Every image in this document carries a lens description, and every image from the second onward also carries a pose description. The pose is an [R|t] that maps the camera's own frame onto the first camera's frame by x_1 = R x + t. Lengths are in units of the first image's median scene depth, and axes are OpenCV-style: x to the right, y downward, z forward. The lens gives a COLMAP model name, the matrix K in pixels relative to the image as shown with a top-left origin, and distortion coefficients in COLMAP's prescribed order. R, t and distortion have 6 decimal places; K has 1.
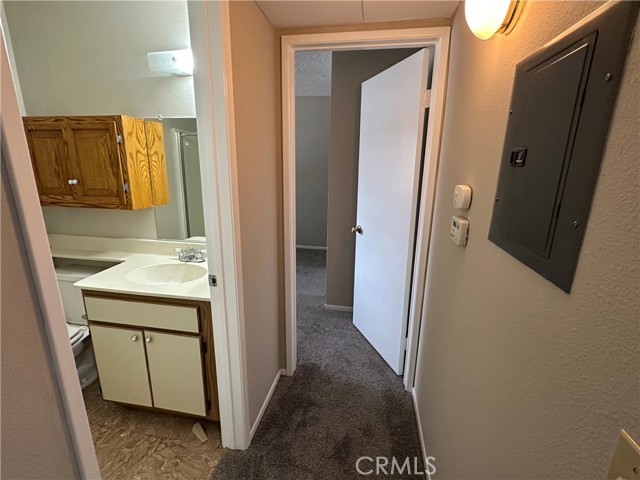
lens RADIAL K [[303.9, 0, 319.0], [0, 303.9, 240.5], [0, 0, 1]] dist [-0.002542, -0.000545]
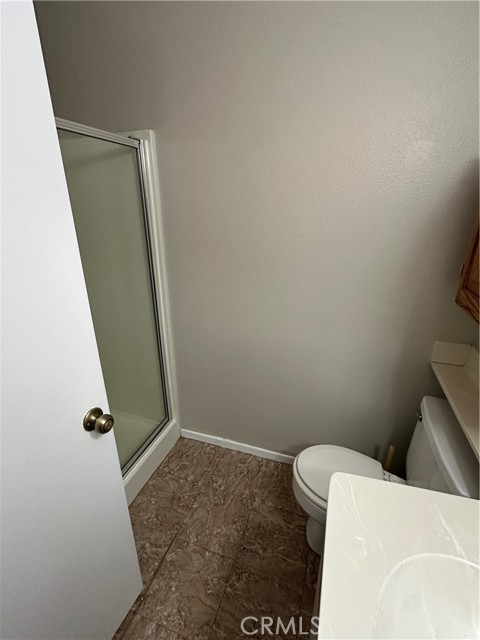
lens RADIAL K [[303.9, 0, 236.6], [0, 303.9, 318.6], [0, 0, 1]] dist [-0.002542, -0.000545]
pose [[-0.149623, 0.342226, -0.927628, -0.329198], [-0.245843, 0.895849, 0.370155, -0.215638], [0.957692, 0.283435, -0.049906, 0.675425]]
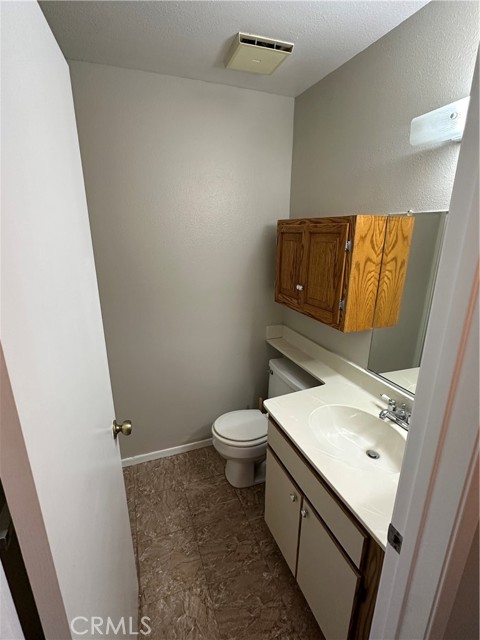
lens RADIAL K [[303.9, 0, 236.6], [0, 303.9, 318.6], [0, 0, 1]] dist [-0.002542, -0.000545]
pose [[0.512828, 0.226774, -0.827998, -0.103731], [-0.203436, 0.969111, 0.139422, -0.191681], [0.834039, 0.096945, 0.543121, 0.329756]]
